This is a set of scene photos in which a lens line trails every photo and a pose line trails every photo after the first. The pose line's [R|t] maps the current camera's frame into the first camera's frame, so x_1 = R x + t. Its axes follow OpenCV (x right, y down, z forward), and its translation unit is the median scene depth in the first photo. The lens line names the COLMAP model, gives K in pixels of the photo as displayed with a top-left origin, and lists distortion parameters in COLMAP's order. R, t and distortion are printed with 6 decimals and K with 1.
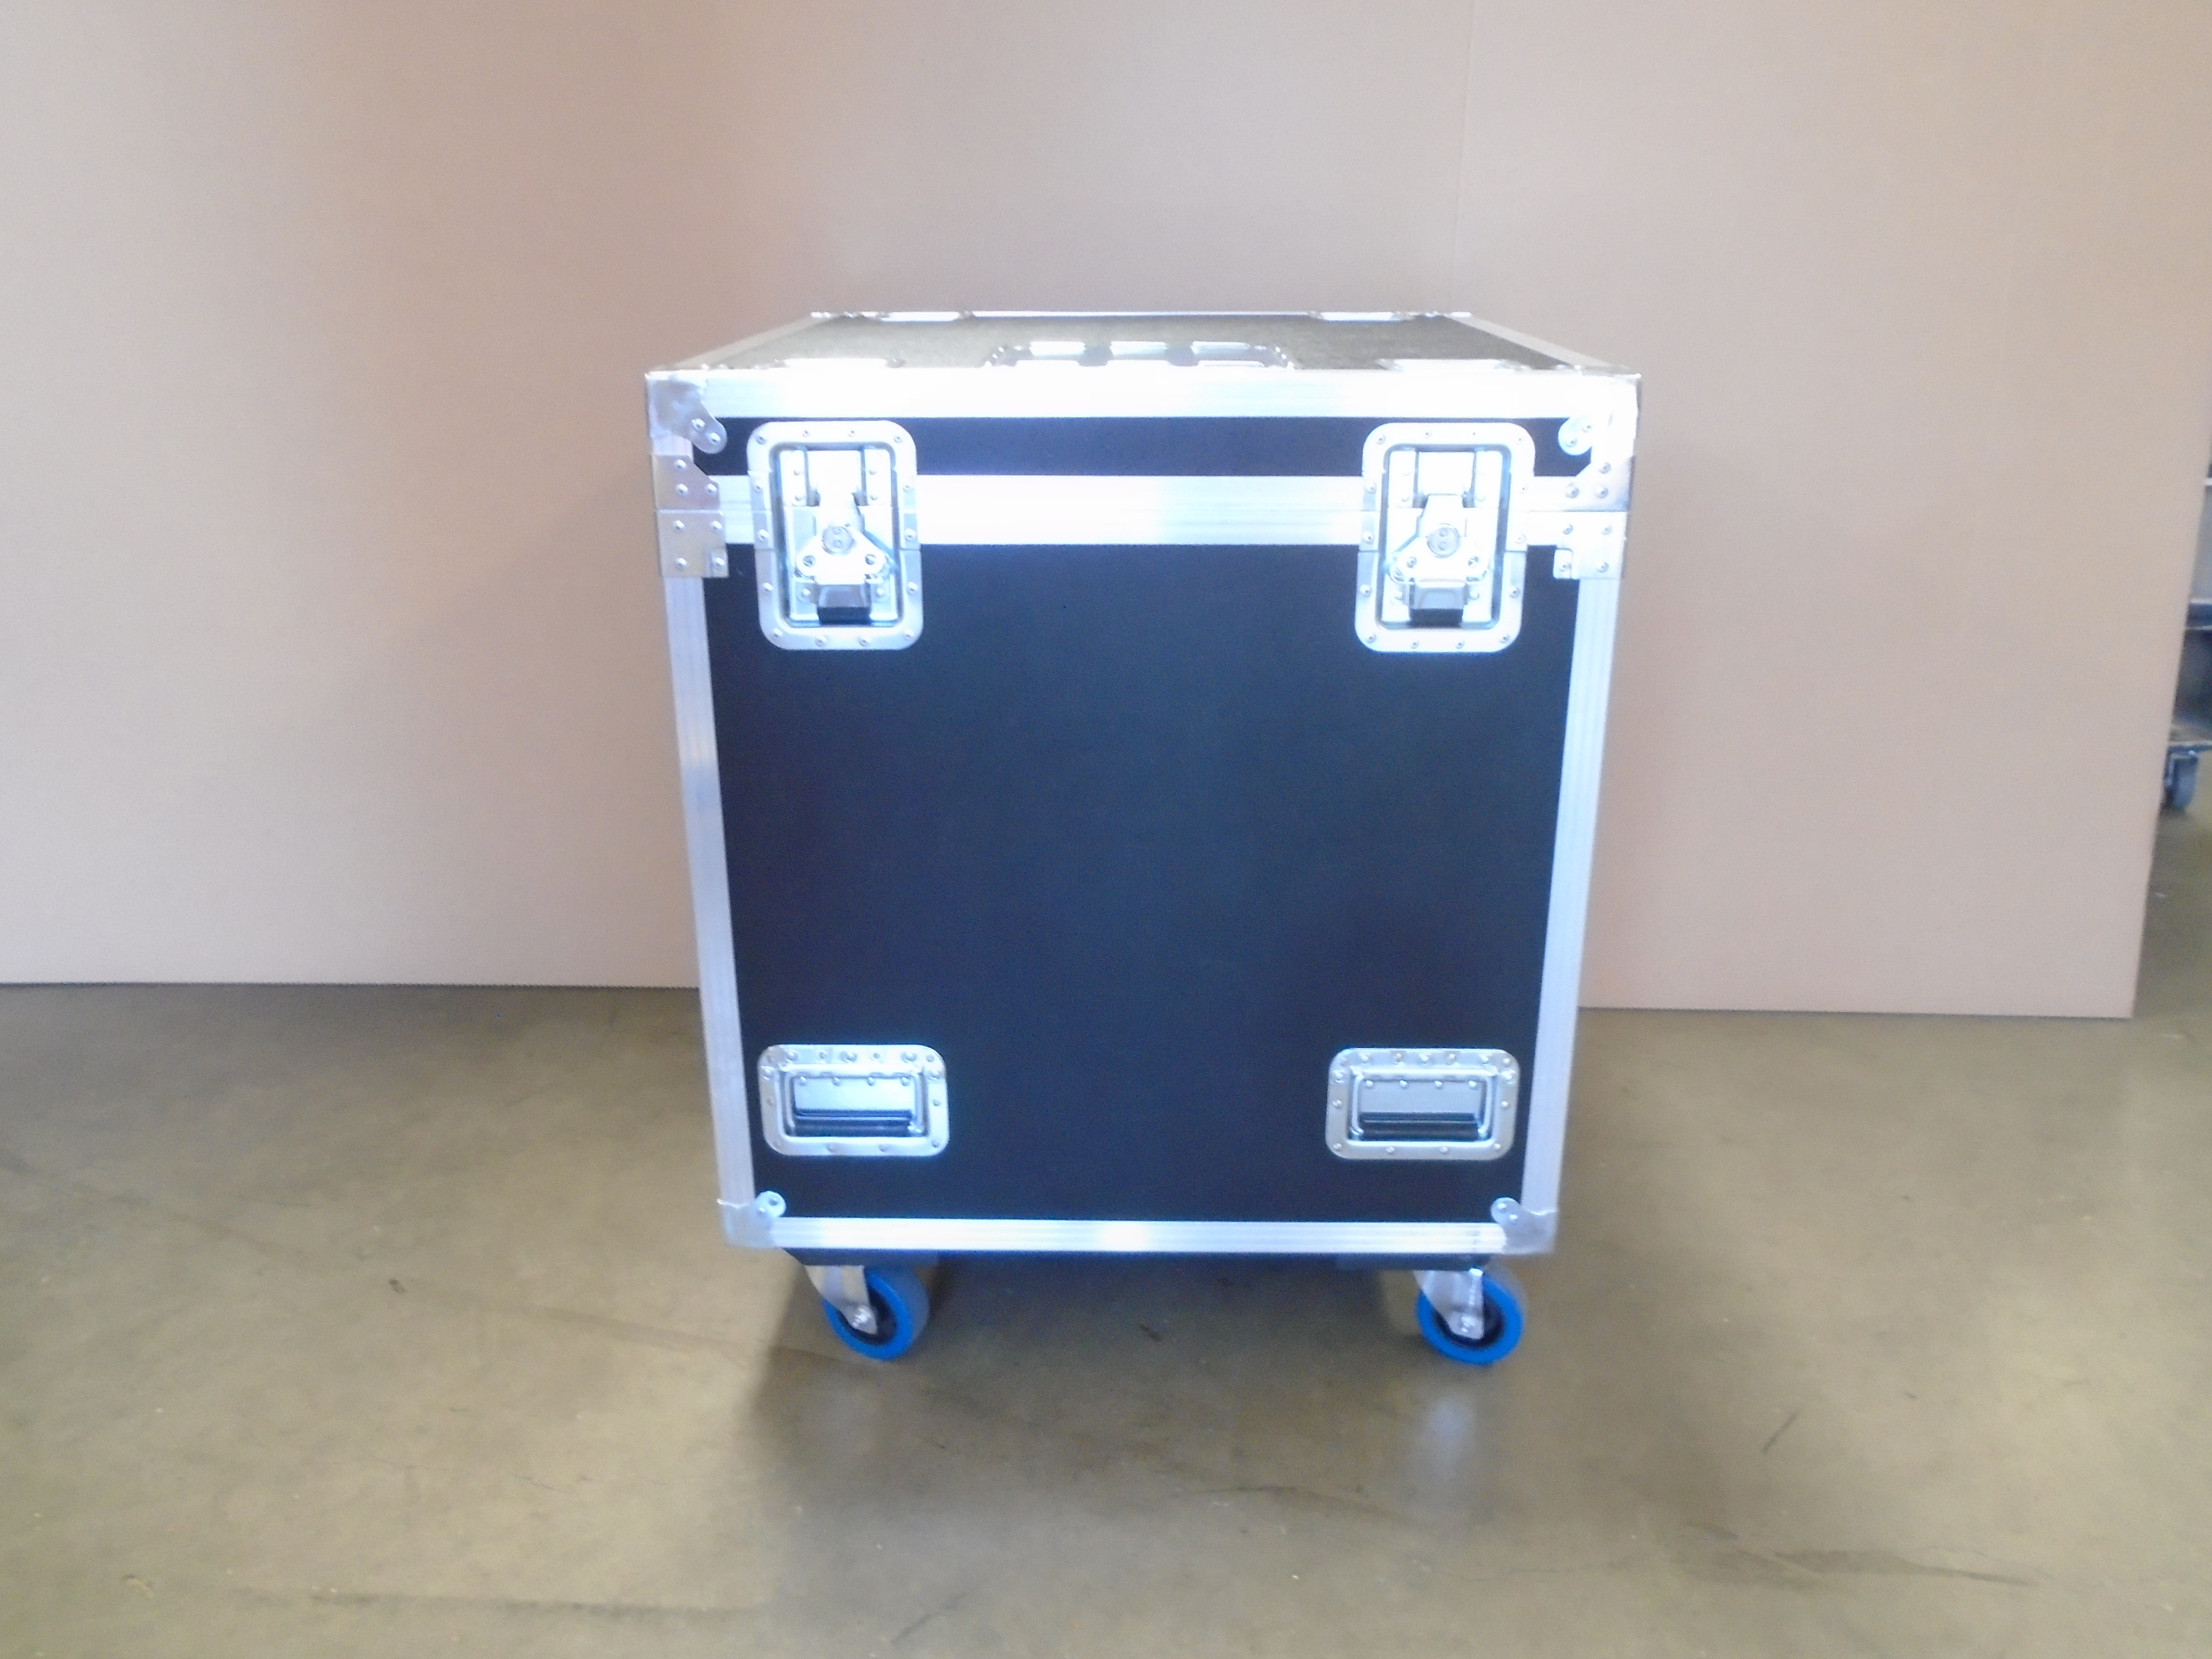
lens RADIAL K [[1700.9, 0, 1106.0], [0, 1700.9, 829.5], [0, 0, 1]] dist [-0.004759, -0.004307]
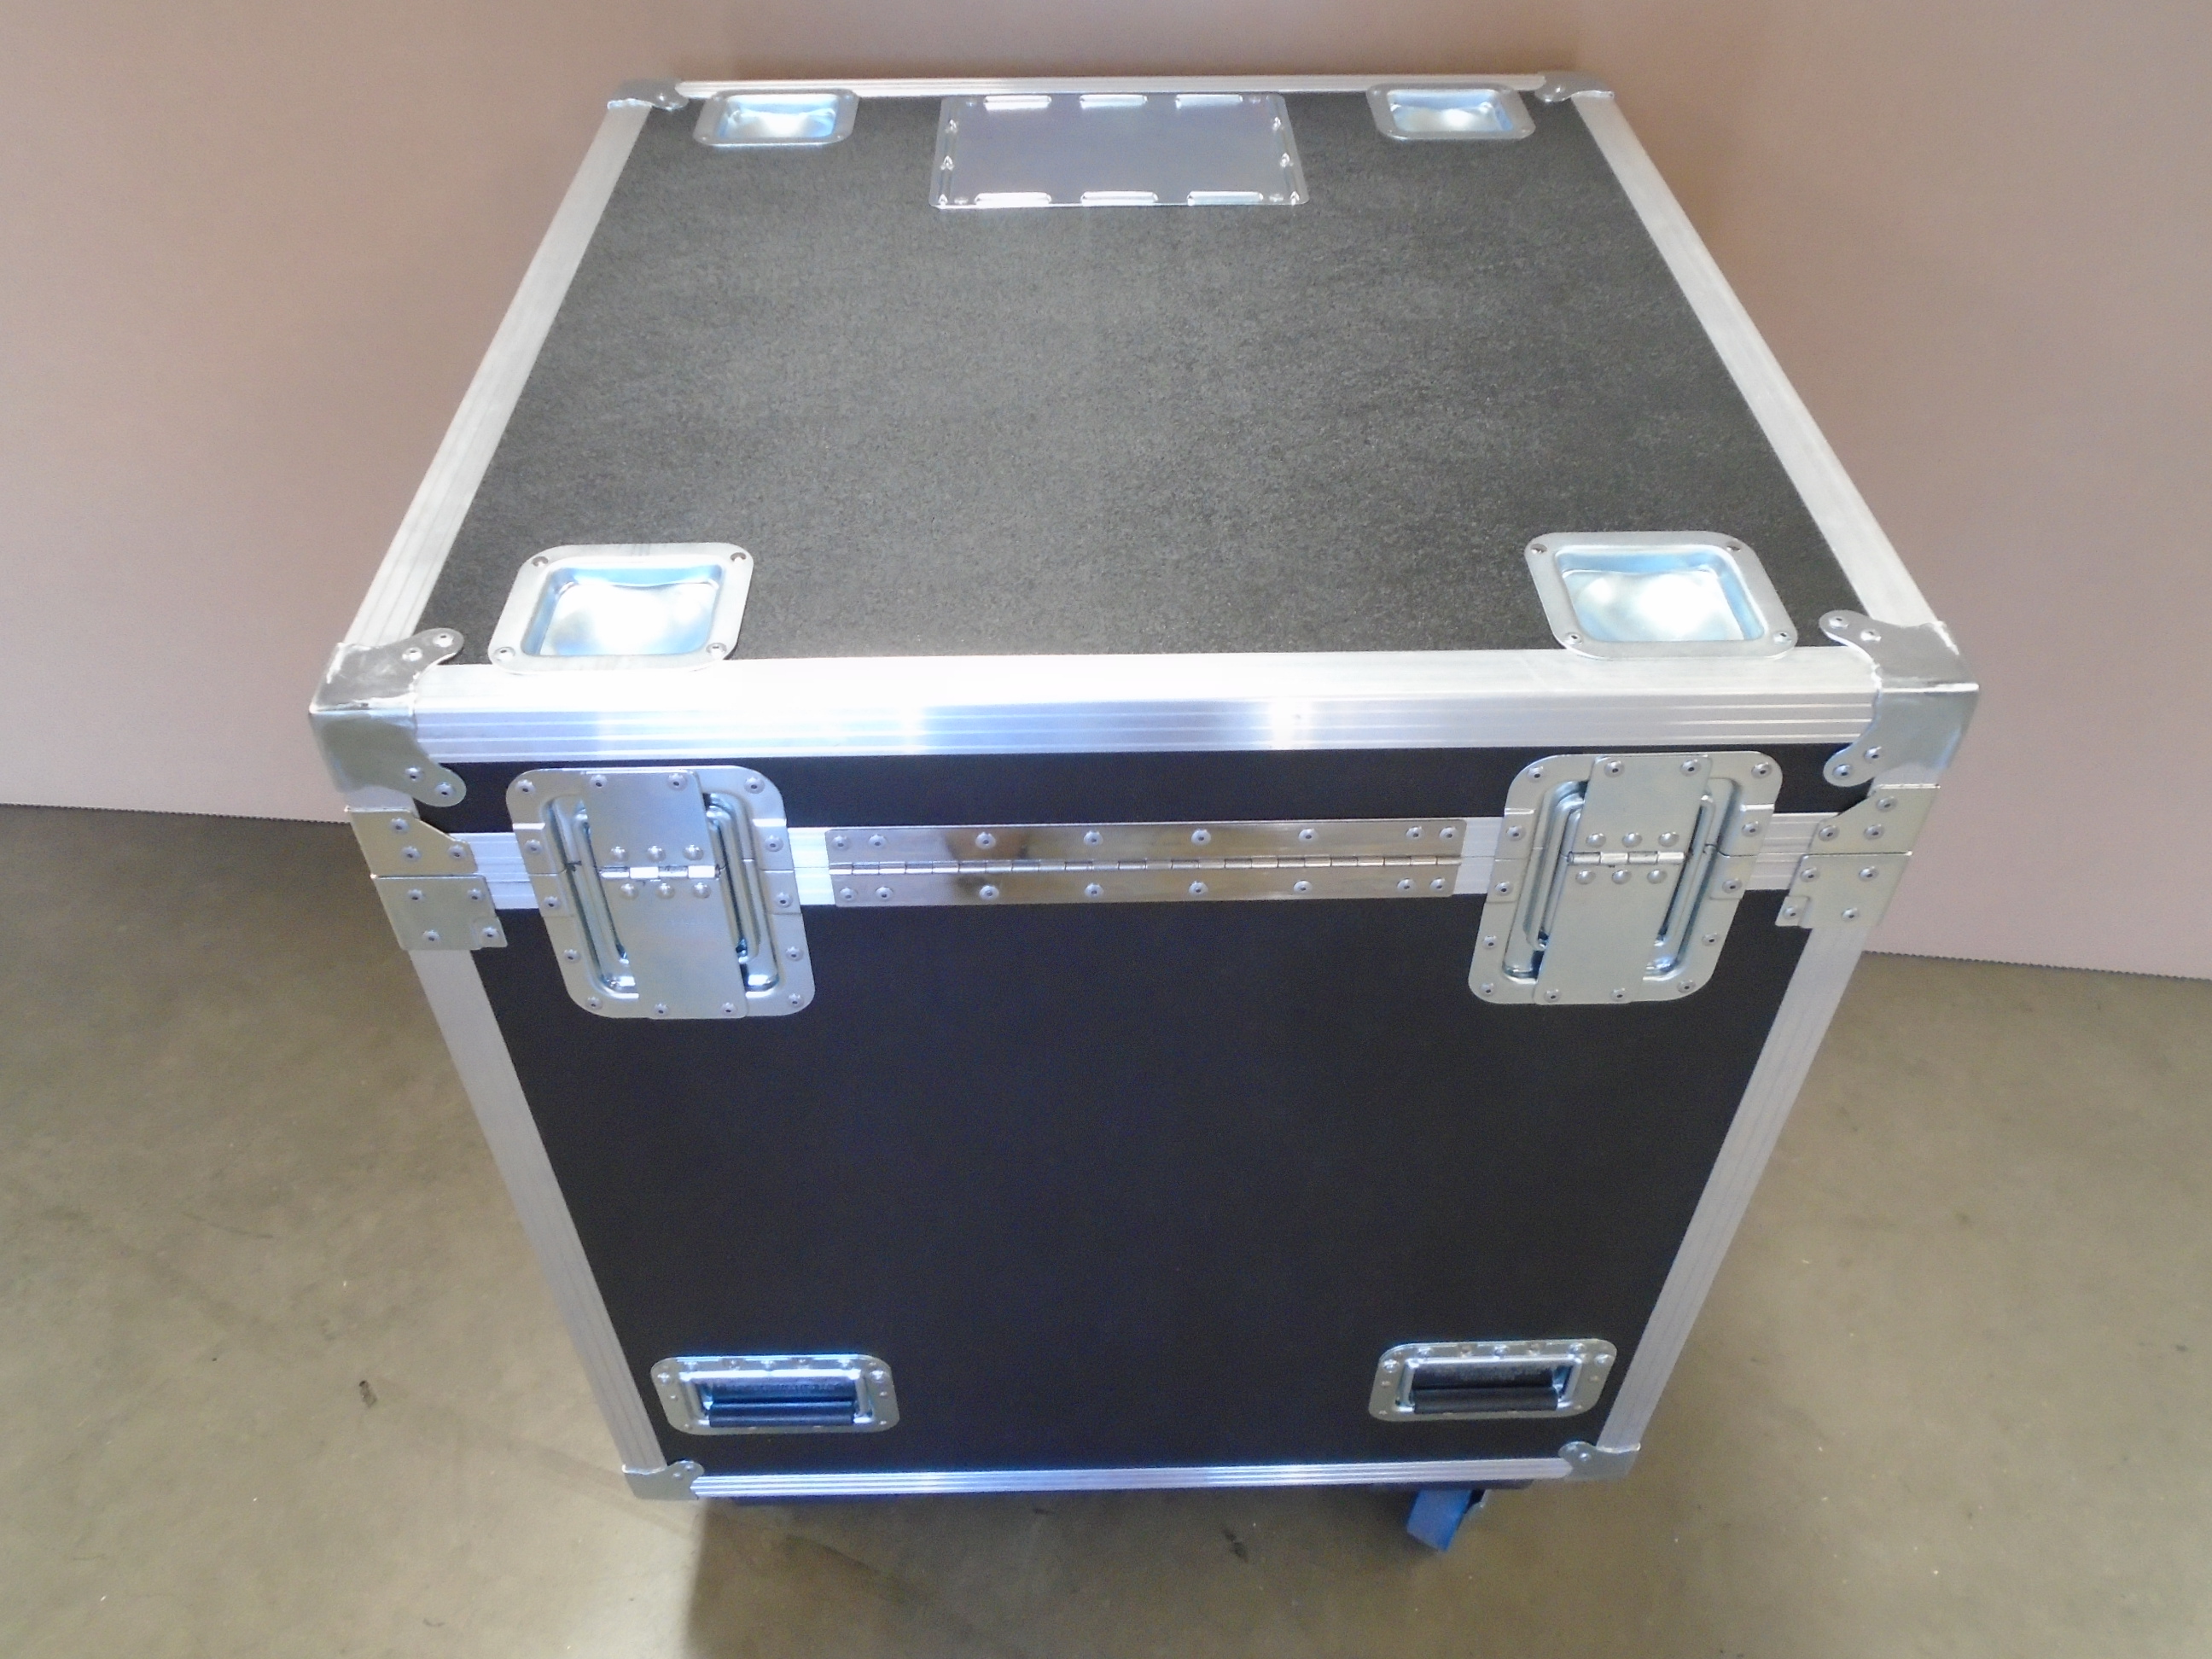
lens RADIAL K [[1706.6, 0, 1100.3], [0, 1706.6, 819.4], [0, 0, 1]] dist [-0.011520, -0.002024]
pose [[0.999296, -0.026171, 0.026866, -0.012419], [0.013416, 0.918333, 0.395580, -0.405671], [-0.035024, -0.394942, 0.918038, 0.380467]]
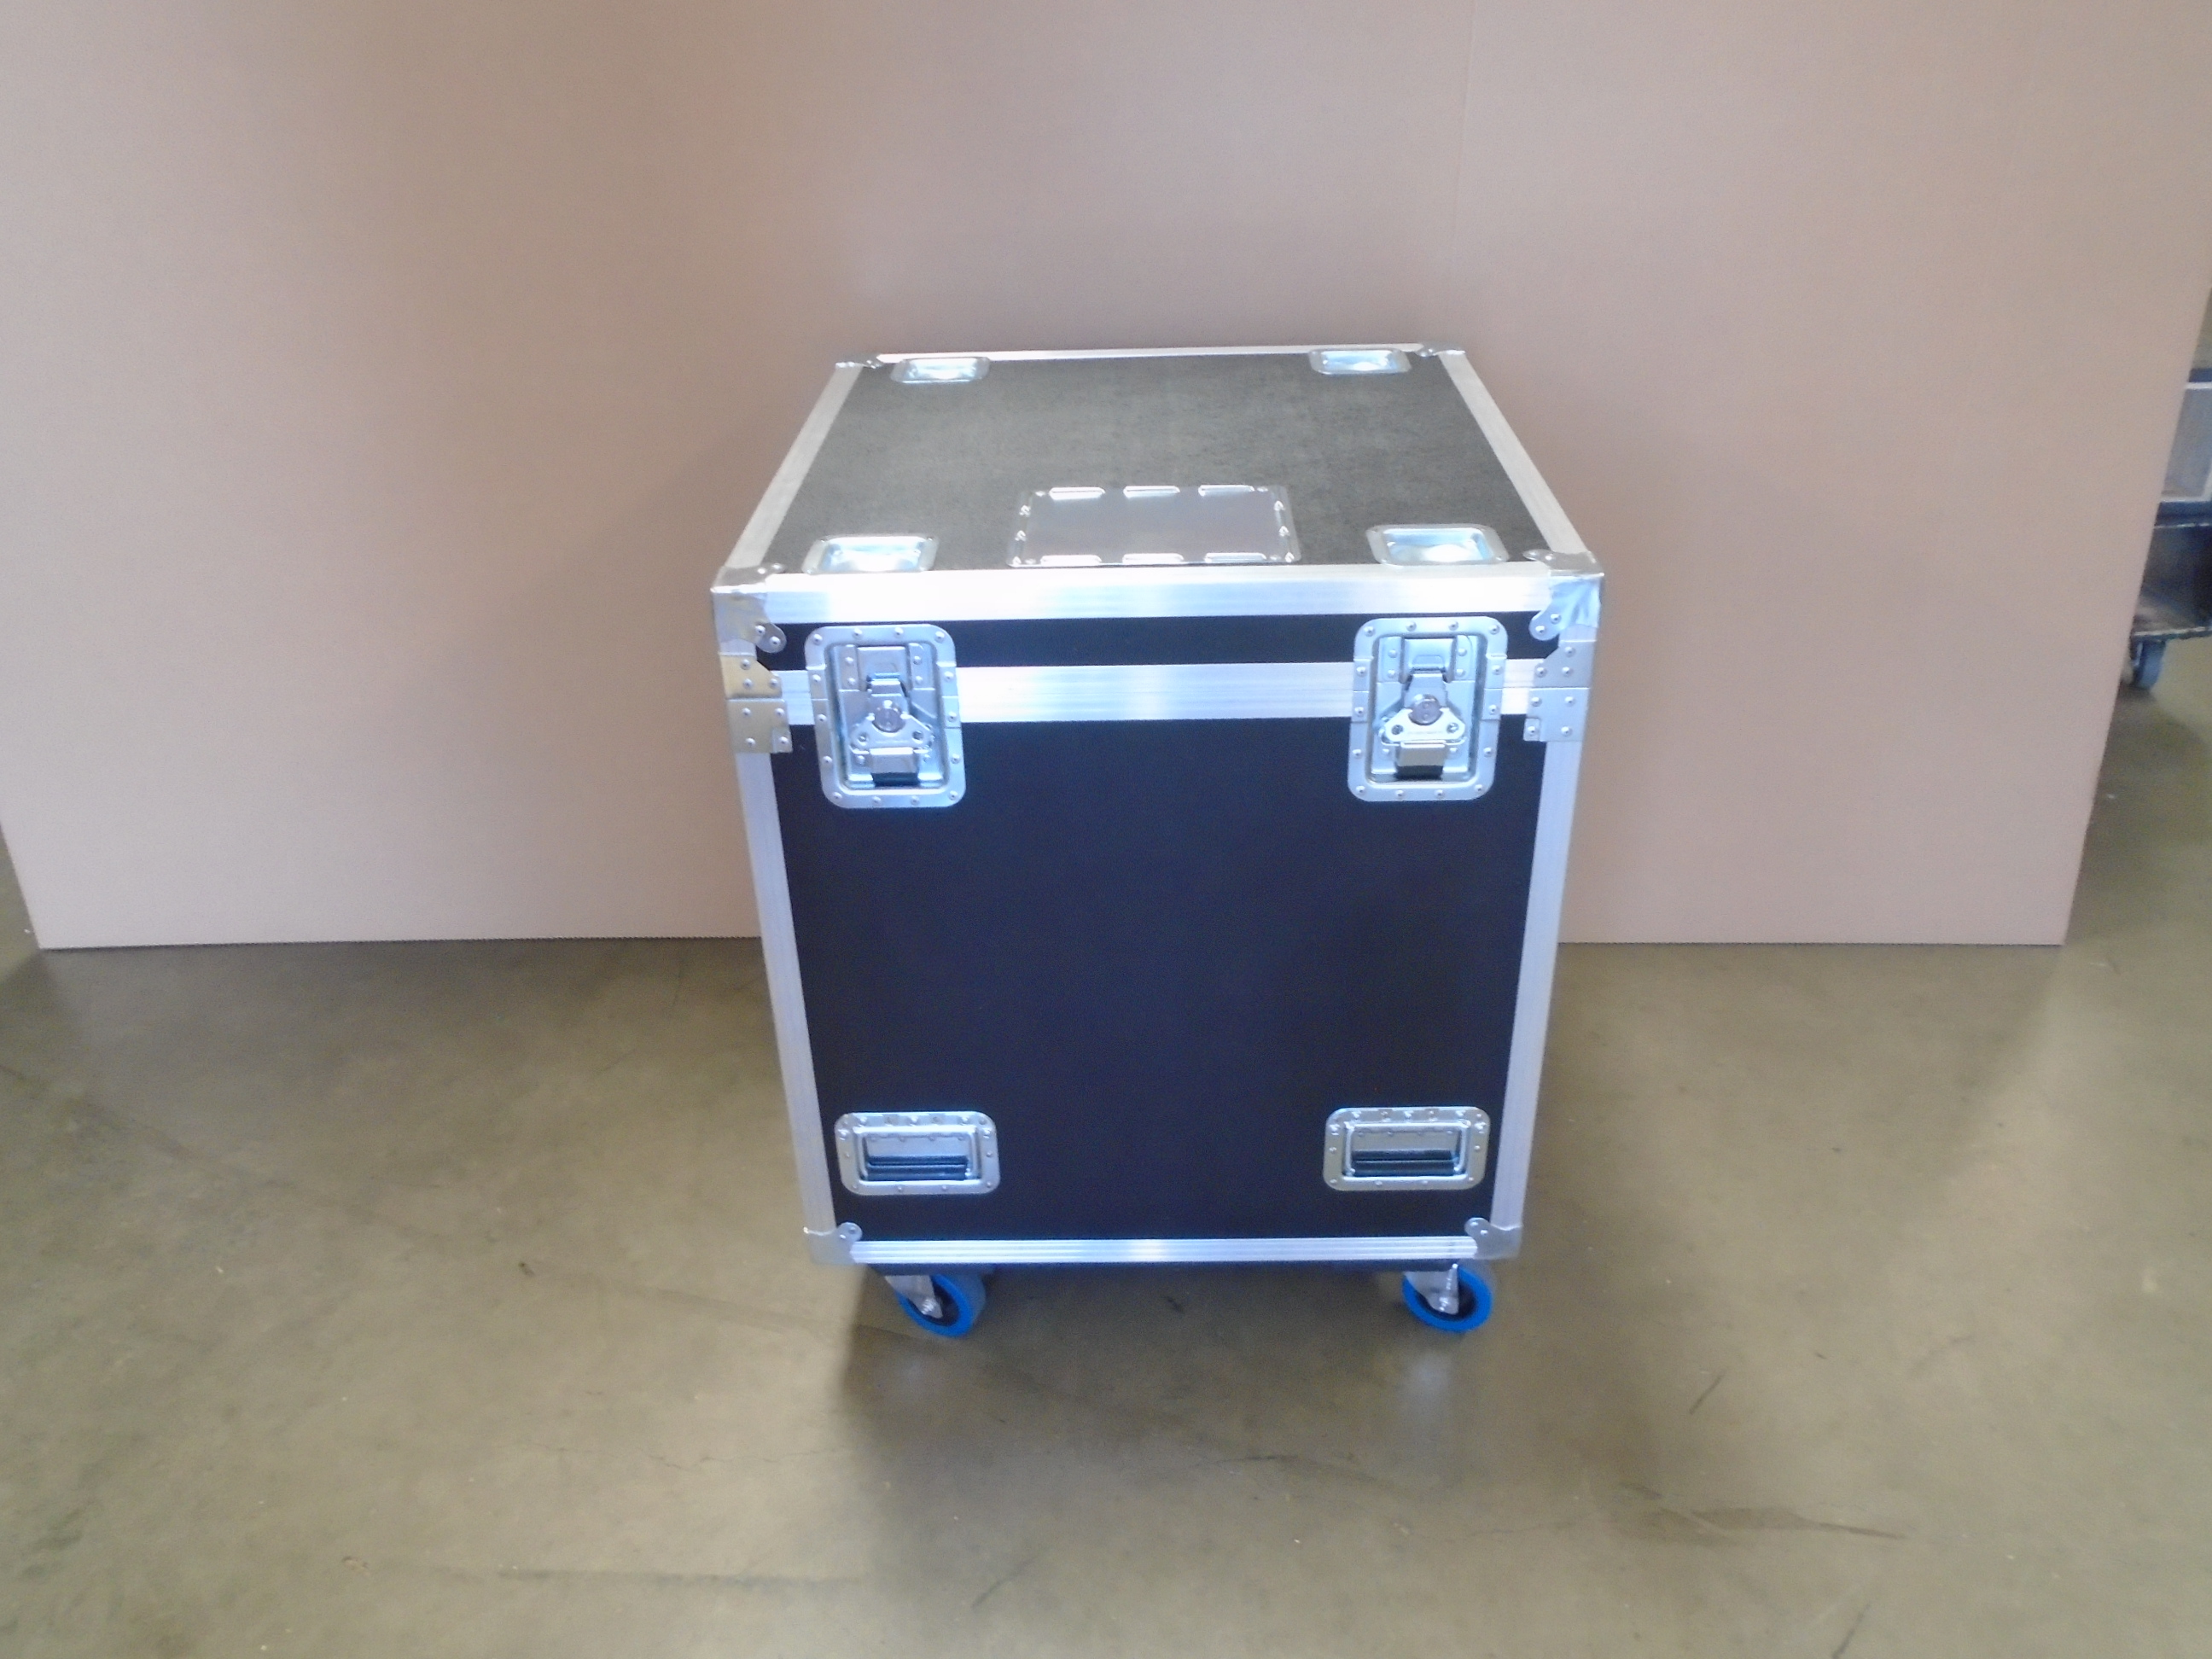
lens RADIAL K [[1700.9, 0, 1106.0], [0, 1700.9, 829.5], [0, 0, 1]] dist [-0.004759, -0.004307]
pose [[0.999741, -0.021135, -0.008393, -0.004891], [0.022273, 0.984515, 0.173879, -0.263846], [0.004588, -0.174021, 0.984731, -0.109806]]
